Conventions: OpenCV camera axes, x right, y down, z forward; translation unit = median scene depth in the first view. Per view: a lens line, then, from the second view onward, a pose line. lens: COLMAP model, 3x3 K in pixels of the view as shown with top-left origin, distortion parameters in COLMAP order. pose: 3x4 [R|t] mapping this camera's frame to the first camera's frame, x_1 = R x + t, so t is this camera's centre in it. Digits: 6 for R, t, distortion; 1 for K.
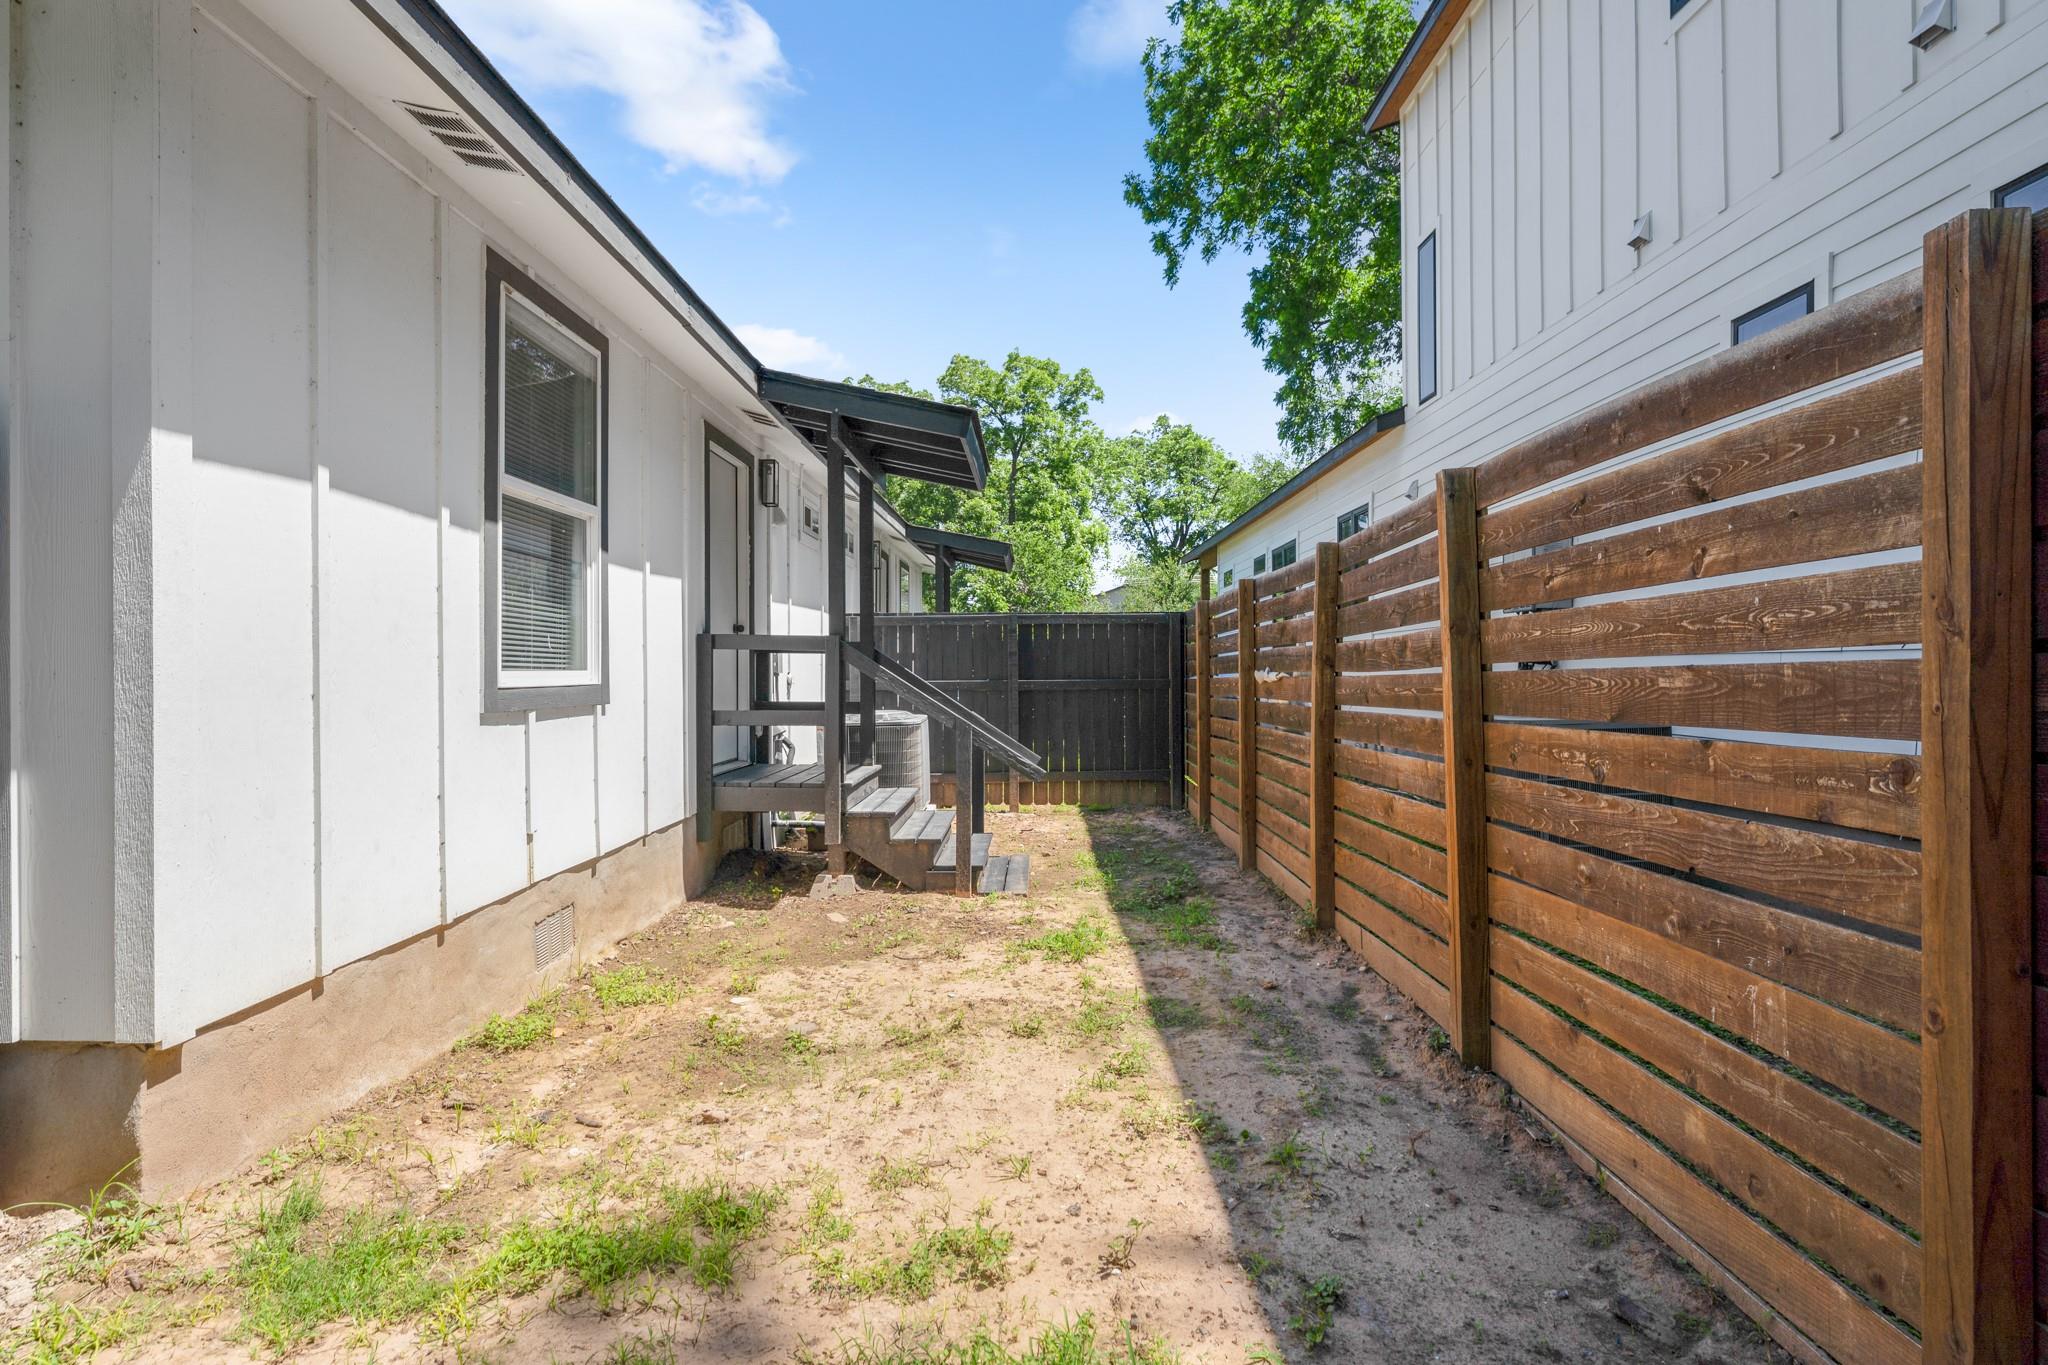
lens RADIAL K [[1071.1, 0, 1018.4], [0, 1071.1, 672.2], [0, 0, 1]] dist [0.000954, -0.000810]
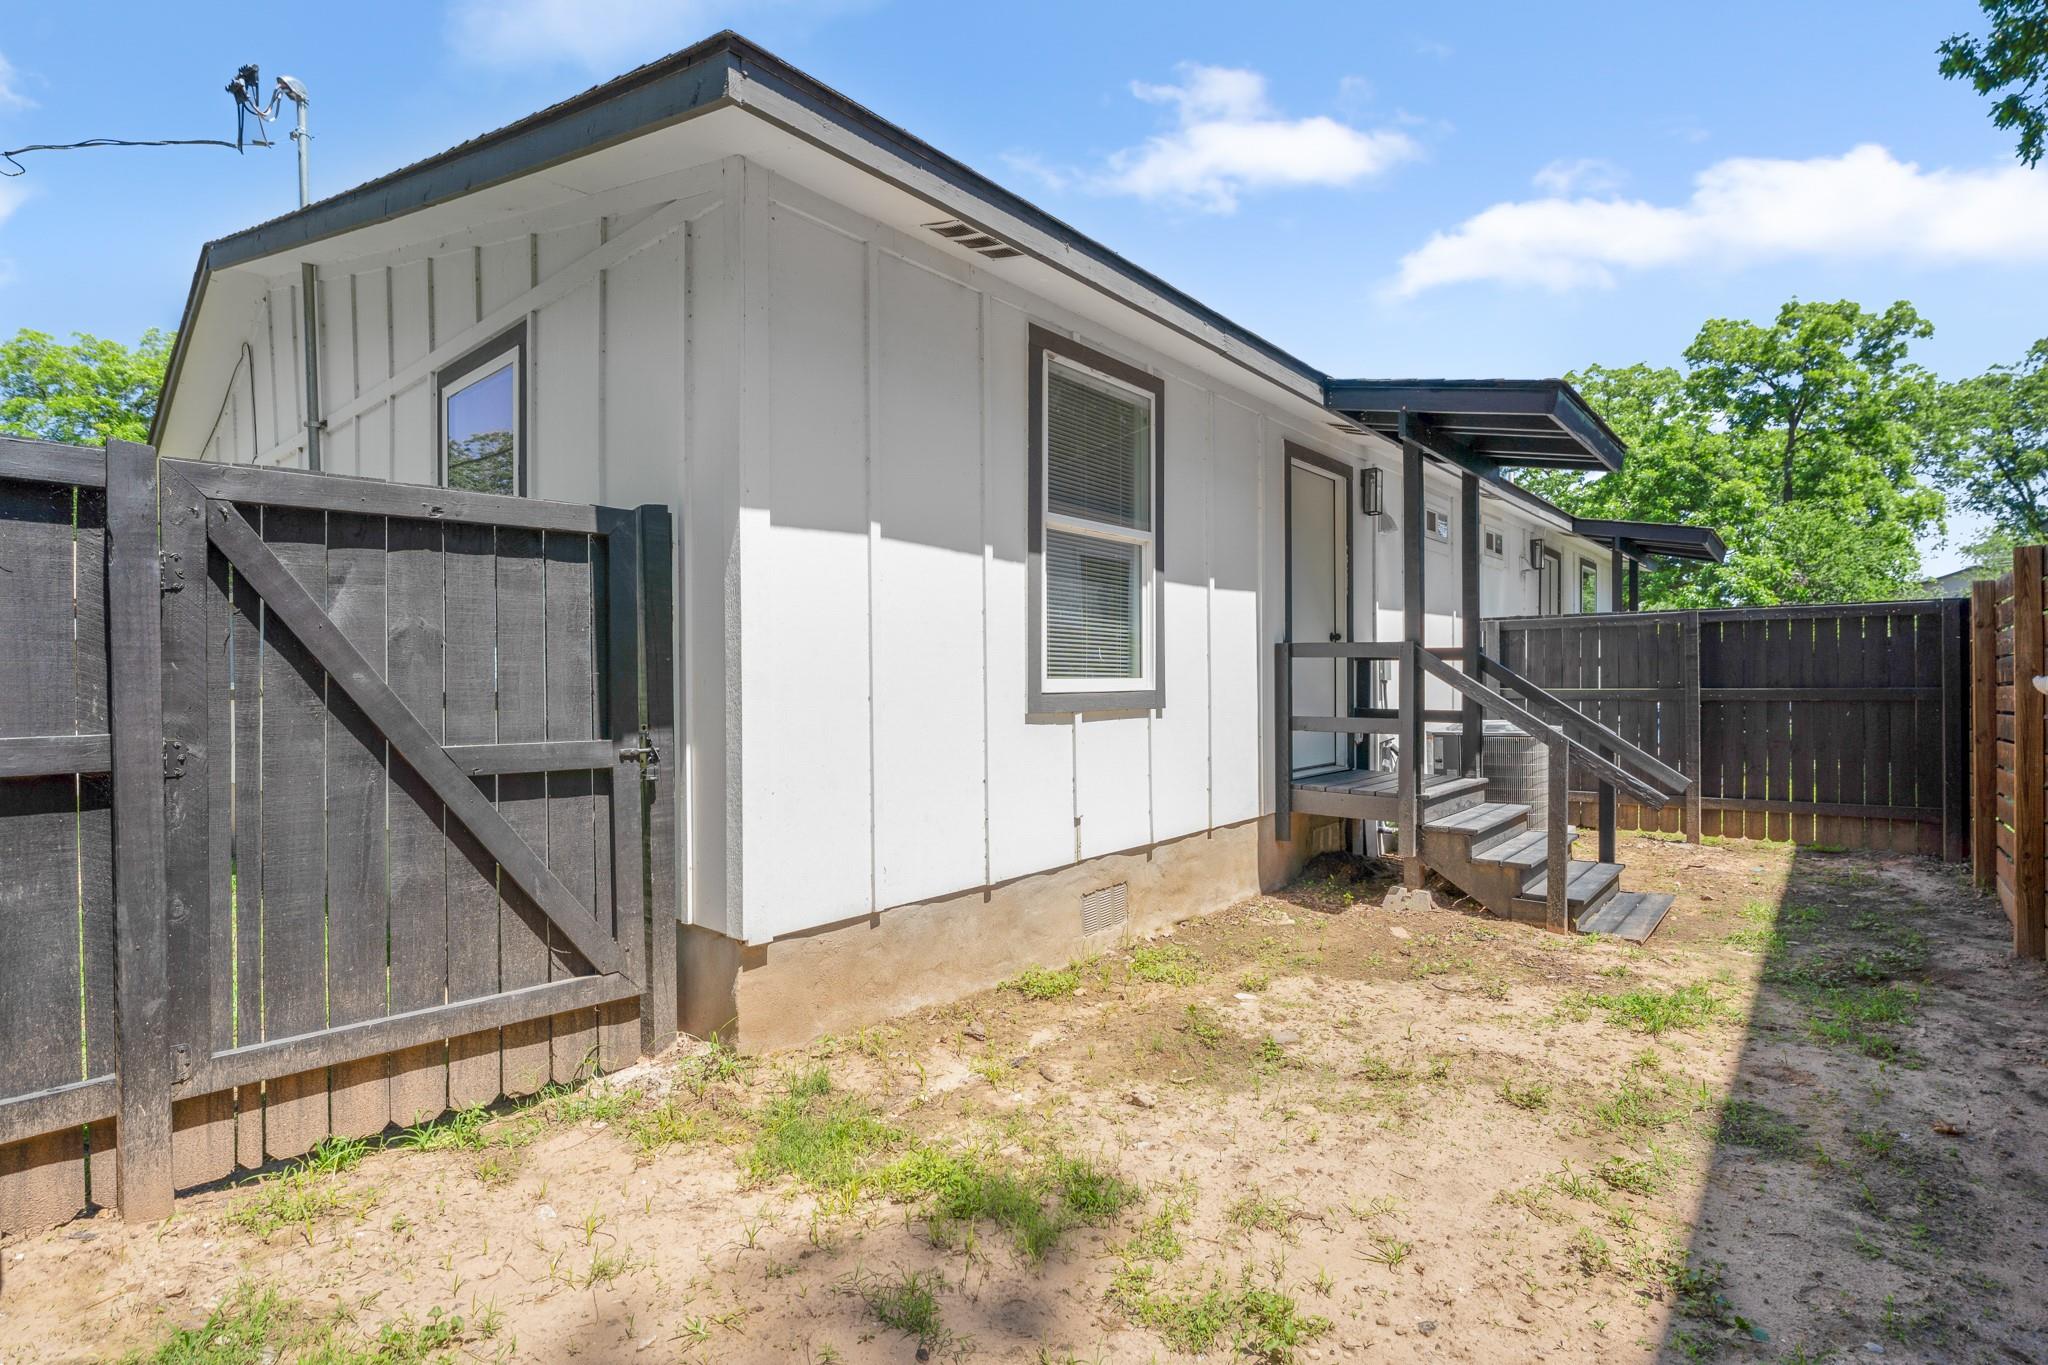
lens RADIAL K [[983.7, 0, 1012.4], [0, 983.7, 684.0], [0, 0, 1]] dist [-0.009571, 0.000274]
pose [[0.770212, 0.001653, -0.637786, 0.173716], [0.001100, 0.999992, 0.003921, 0.000698], [0.637787, -0.003721, 0.770203, 0.130162]]
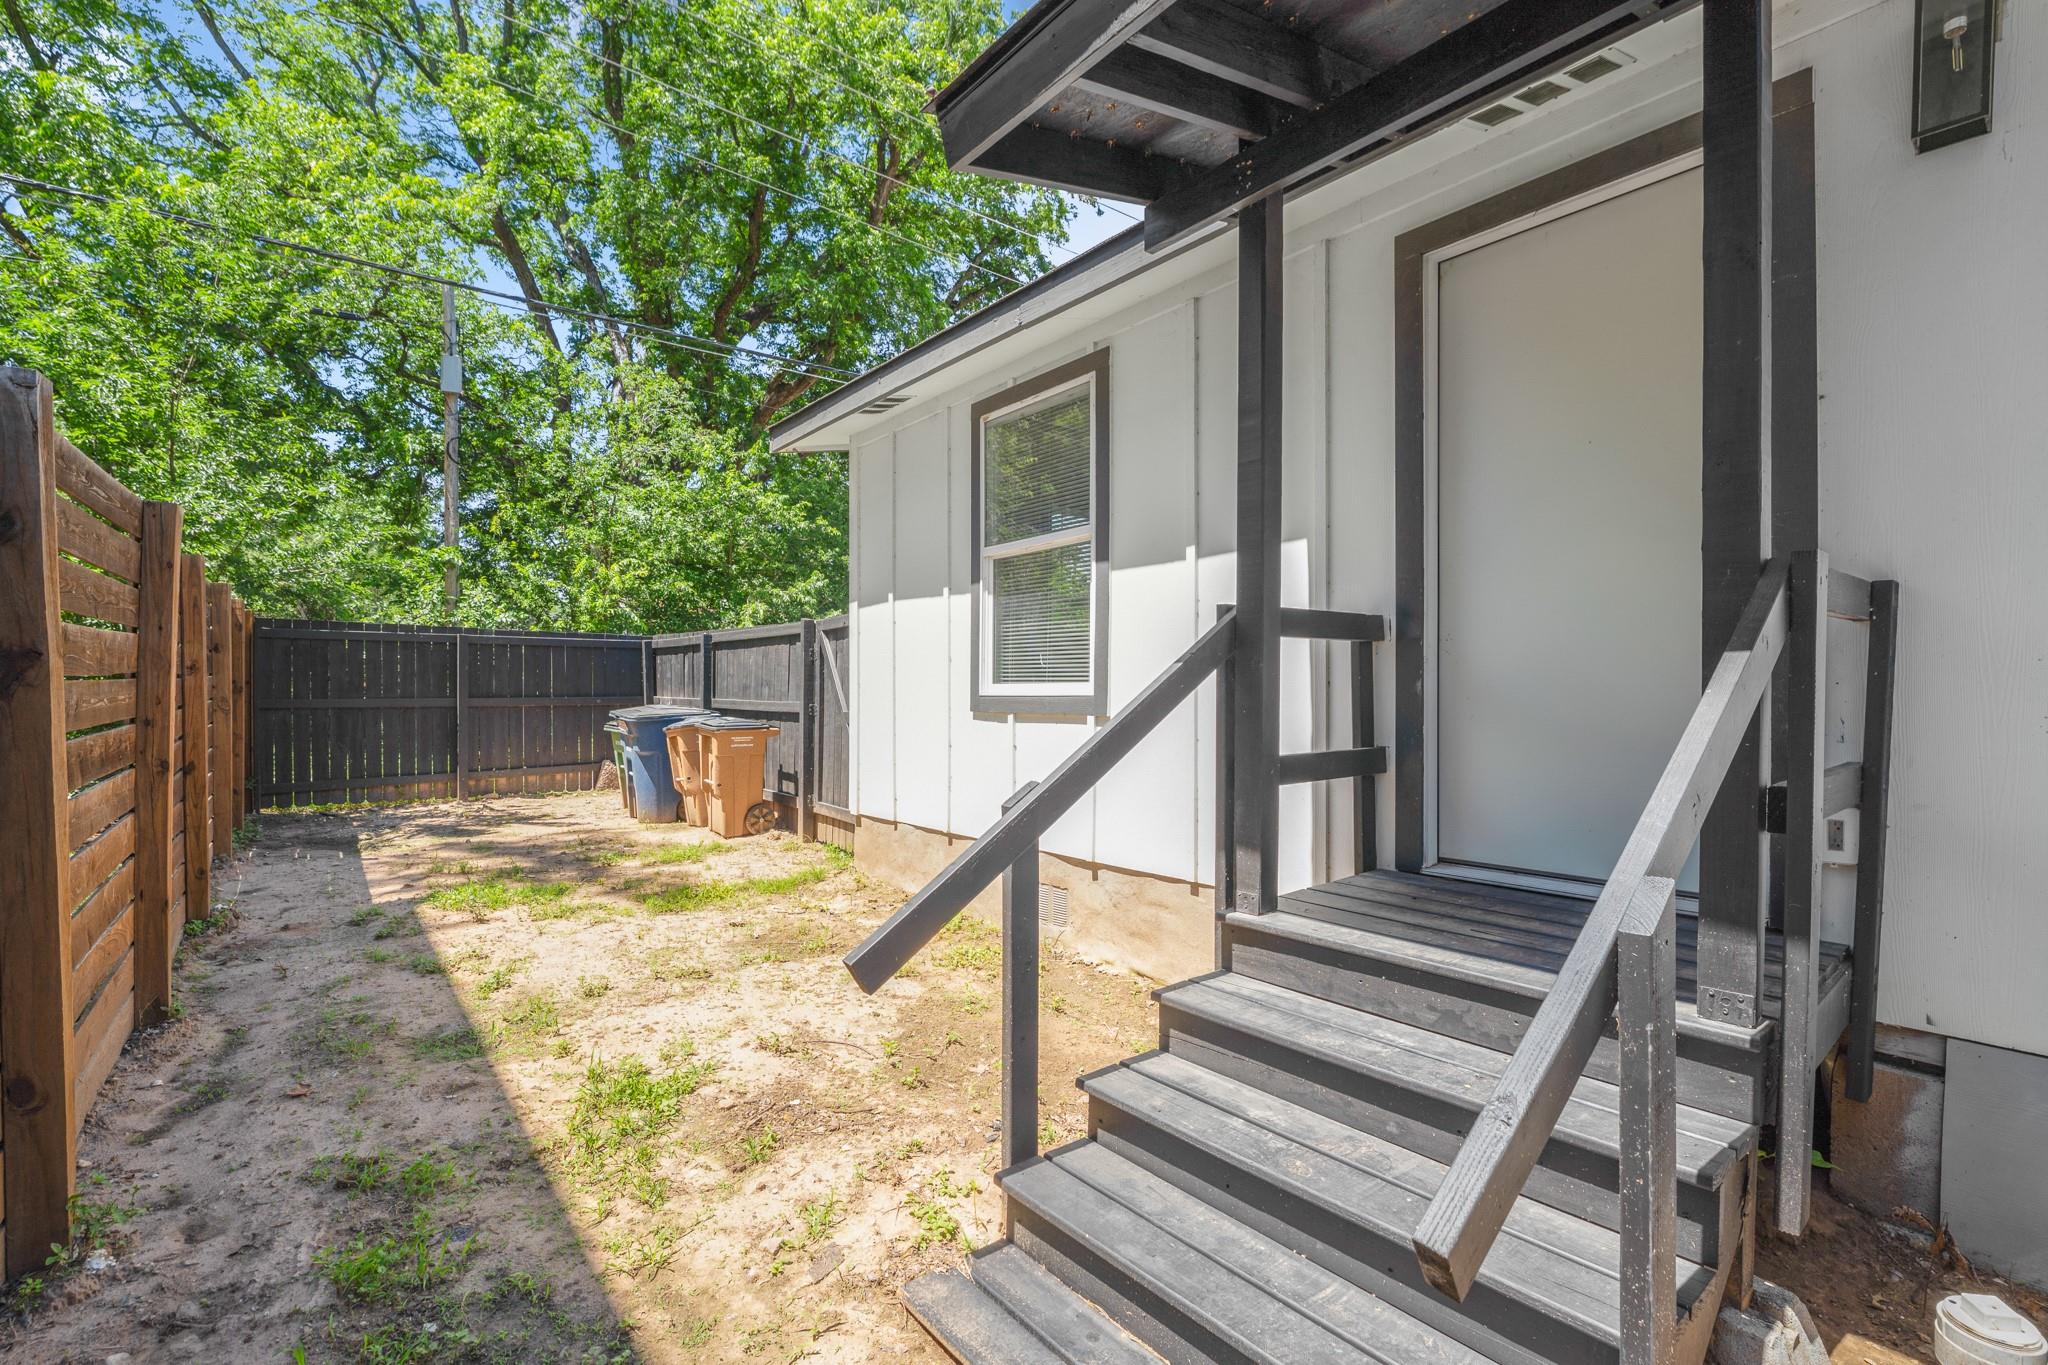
lens RADIAL K [[882.5, 0, 995.3], [0, 882.5, 696.3], [0, 0, 1]] dist [-0.011881, 0.000250]
pose [[-0.777142, 0.002851, -0.629319, 0.246452], [-0.001843, 0.999975, 0.006806, 0.007784], [0.629323, 0.006449, -0.777117, 1.837278]]
